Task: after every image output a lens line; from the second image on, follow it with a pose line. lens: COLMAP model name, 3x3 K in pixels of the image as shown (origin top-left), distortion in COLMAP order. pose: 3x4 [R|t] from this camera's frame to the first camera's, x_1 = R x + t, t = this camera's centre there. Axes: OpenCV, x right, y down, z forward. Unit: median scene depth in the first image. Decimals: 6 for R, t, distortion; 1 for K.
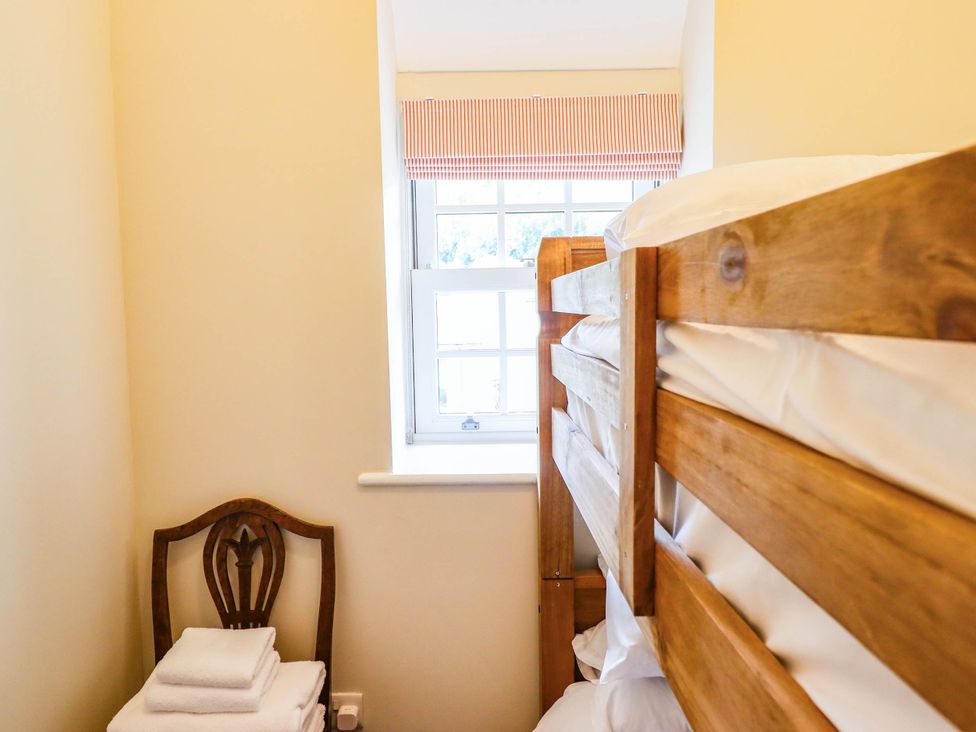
lens RADIAL K [[681.4, 0, 488.0], [0, 681.4, 366.0], [0, 0, 1]] dist [0.003891, -0.002841]
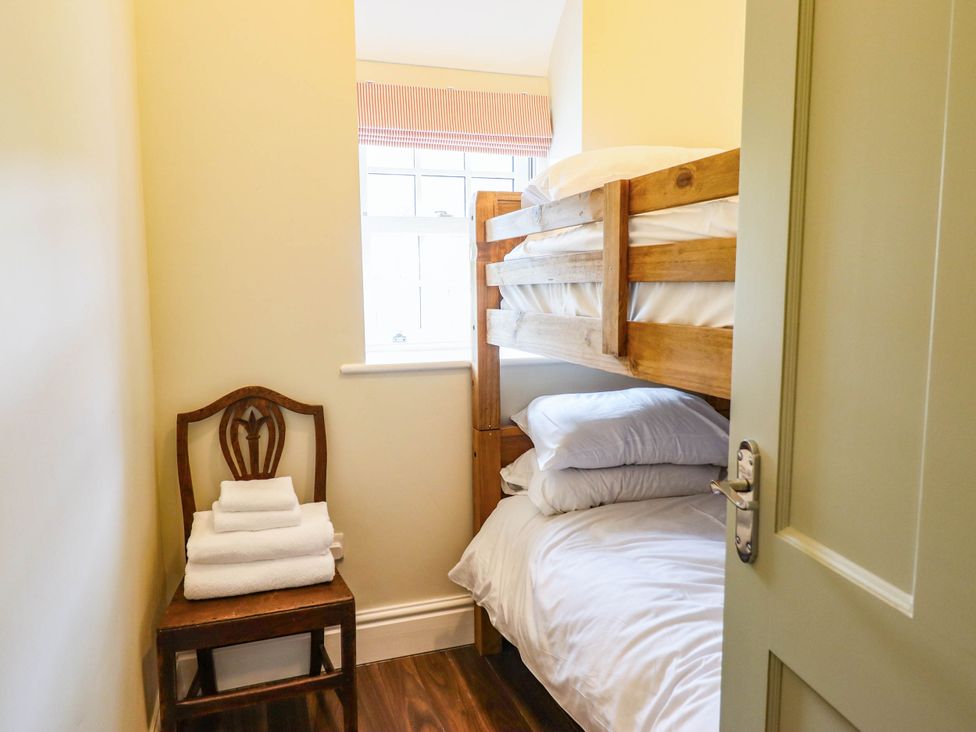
lens RADIAL K [[681.4, 0, 488.0], [0, 681.4, 366.0], [0, 0, 1]] dist [0.003891, -0.002841]
pose [[0.950791, -0.031175, 0.308262, -0.333507], [0.023618, 0.999323, 0.028217, 0.132856], [-0.308932, -0.019548, 0.950883, -0.359065]]
